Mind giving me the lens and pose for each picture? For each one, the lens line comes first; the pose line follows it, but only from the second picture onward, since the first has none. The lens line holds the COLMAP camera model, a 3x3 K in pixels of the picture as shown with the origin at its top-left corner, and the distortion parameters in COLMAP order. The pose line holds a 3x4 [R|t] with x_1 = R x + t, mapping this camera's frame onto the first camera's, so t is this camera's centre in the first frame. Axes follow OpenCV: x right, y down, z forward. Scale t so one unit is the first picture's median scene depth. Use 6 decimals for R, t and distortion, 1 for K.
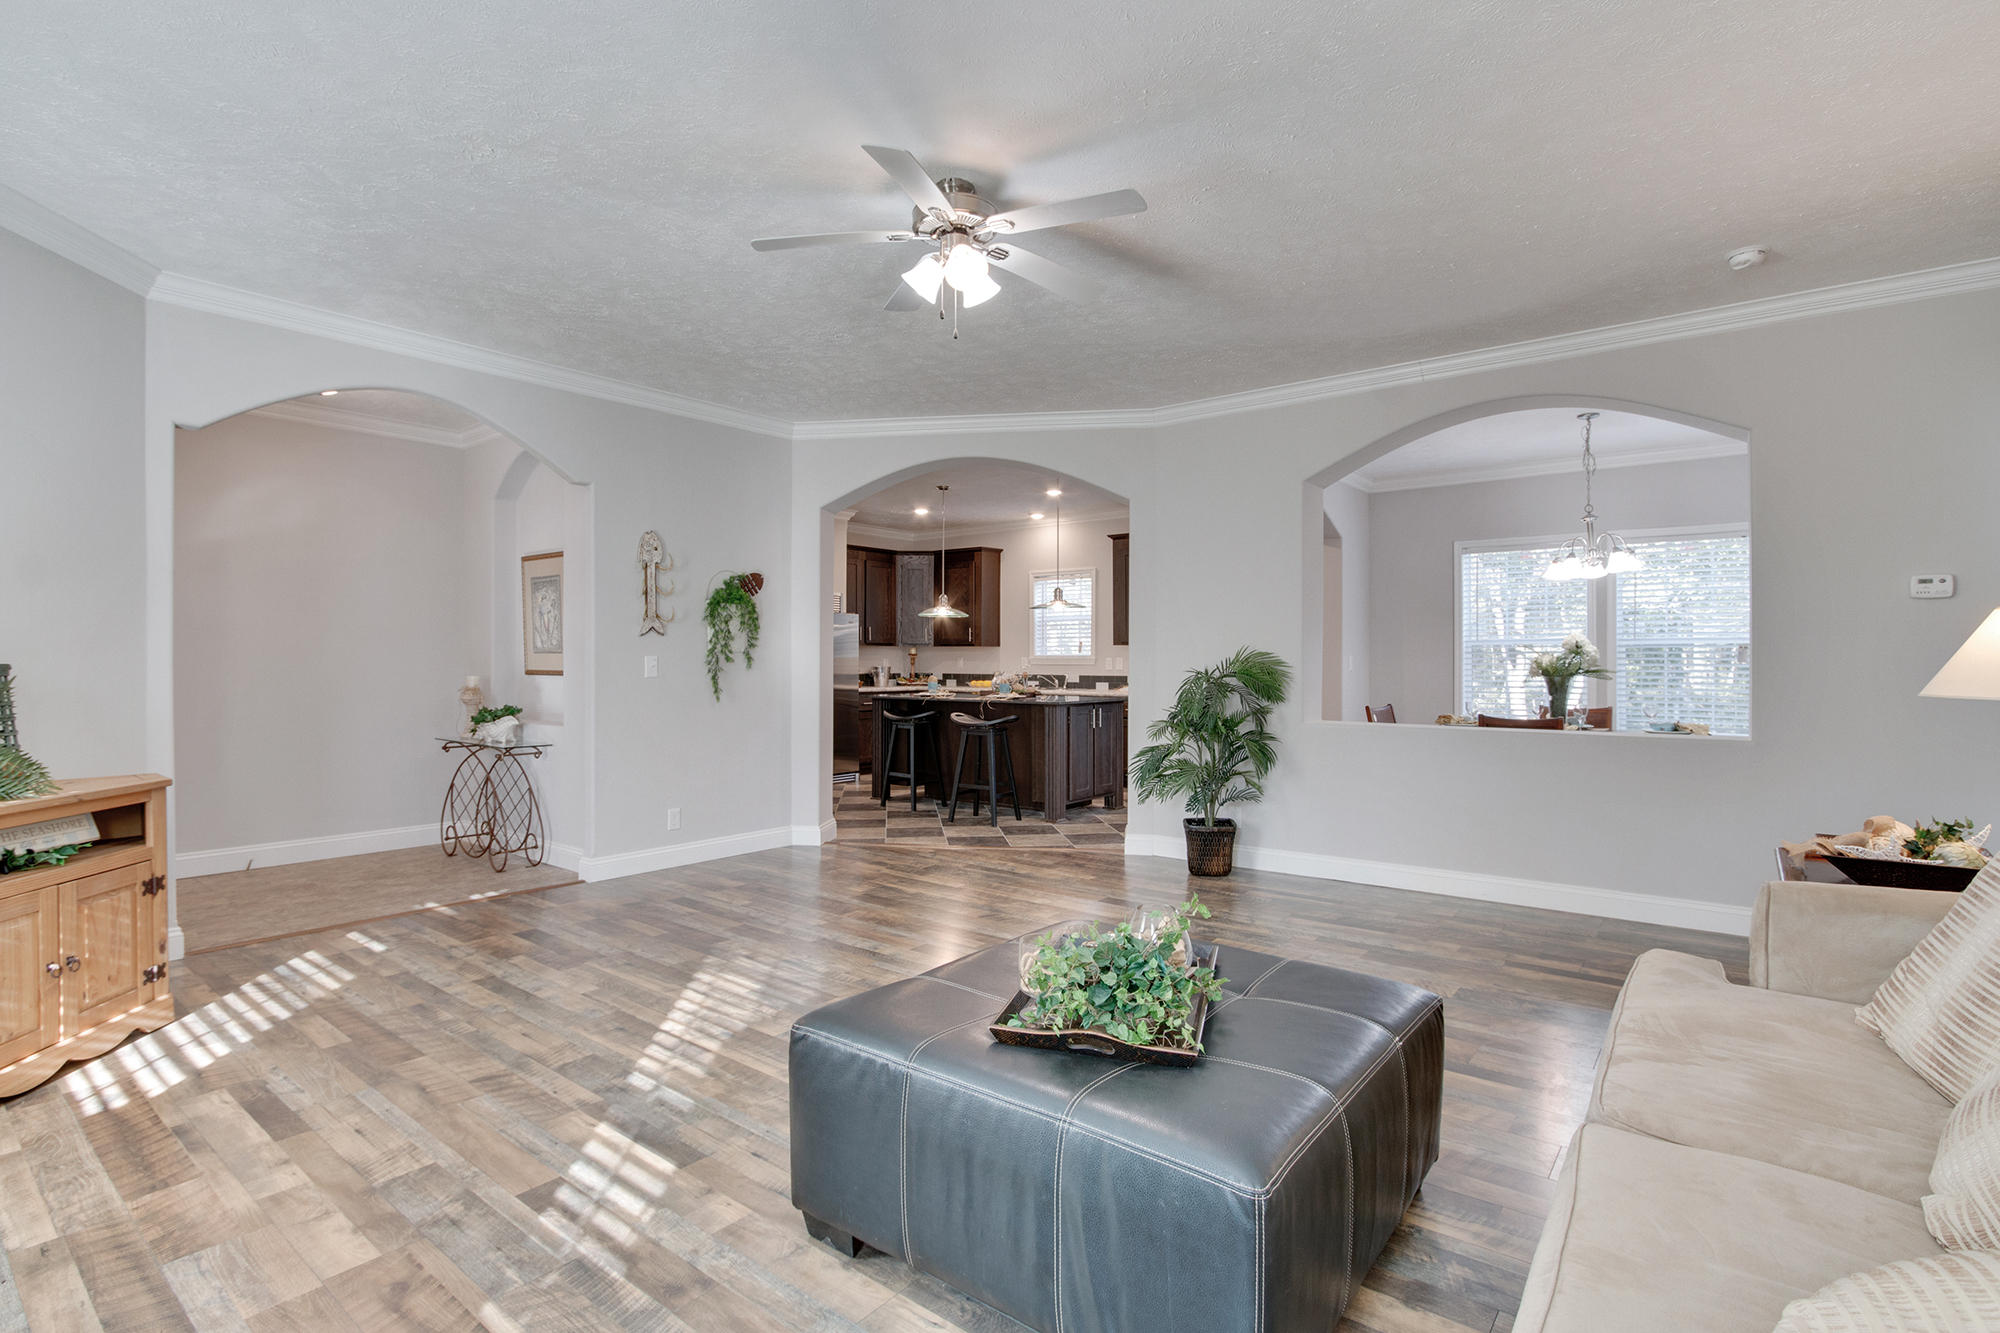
lens RADIAL K [[953.7, 0, 1006.3], [0, 953.7, 673.9], [0, 0, 1]] dist [-0.029589, -0.000117]
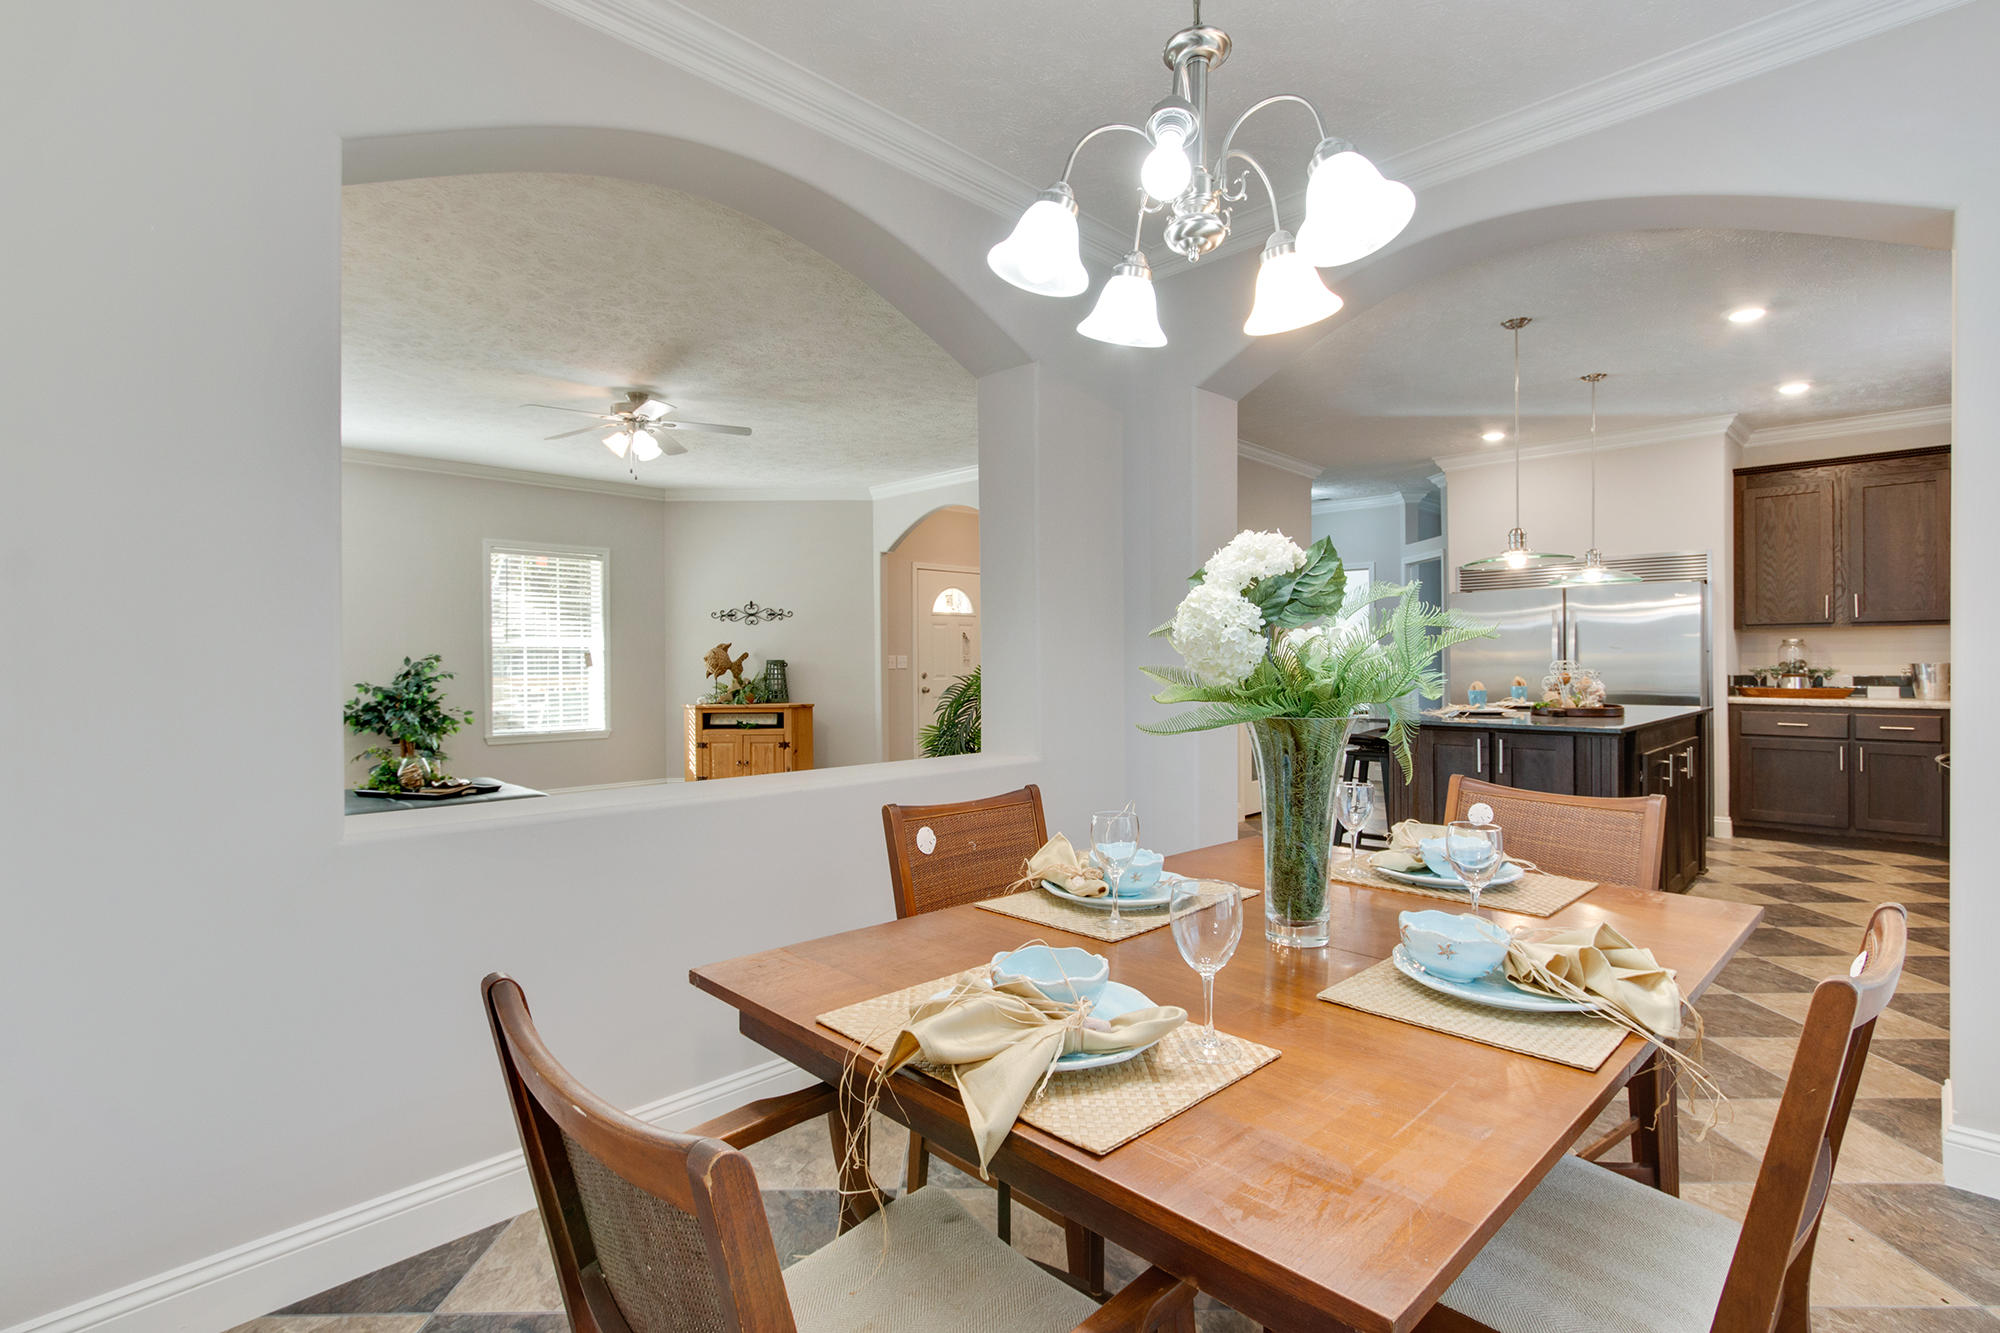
lens RADIAL K [[957.8, 0, 989.1], [0, 957.8, 657.0], [0, 0, 1]] dist [0.004516, 0.000489]
pose [[-0.116126, -0.001746, -0.993233, 0.969947], [-0.008490, 0.999964, -0.000765, -0.012921], [0.993198, 0.008344, -0.116137, 1.083848]]
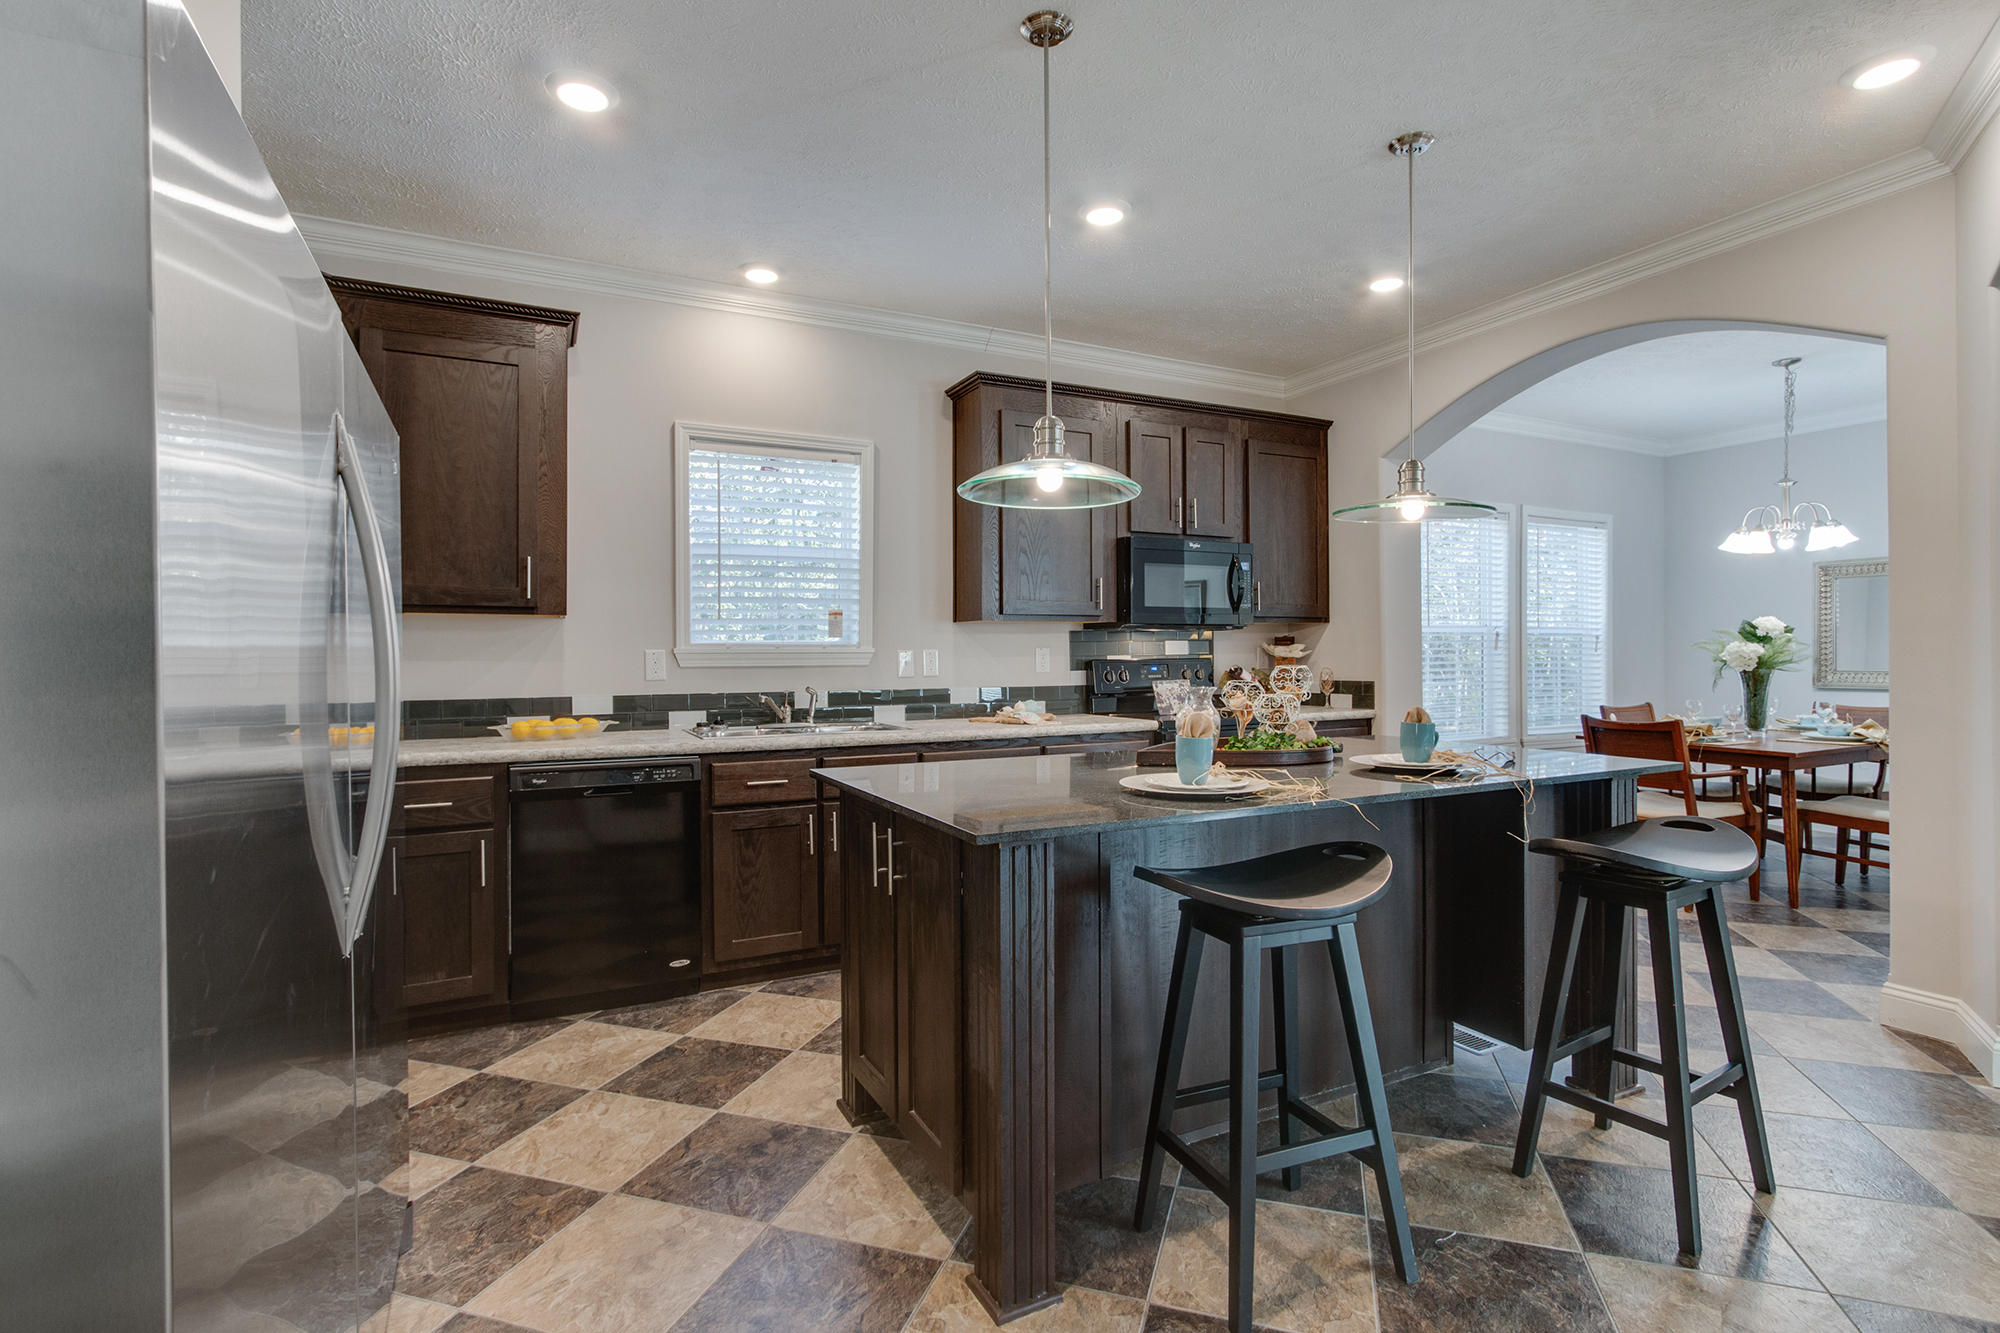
lens RADIAL K [[929.2, 0, 993.4], [0, 929.2, 638.2], [0, 0, 1]] dist [-0.001738, 0.000310]
pose [[0.442048, 0.002000, 0.896989, -0.490472], [0.013355, 0.999872, -0.008811, -0.032401], [-0.896892, 0.015874, 0.441964, 1.427474]]
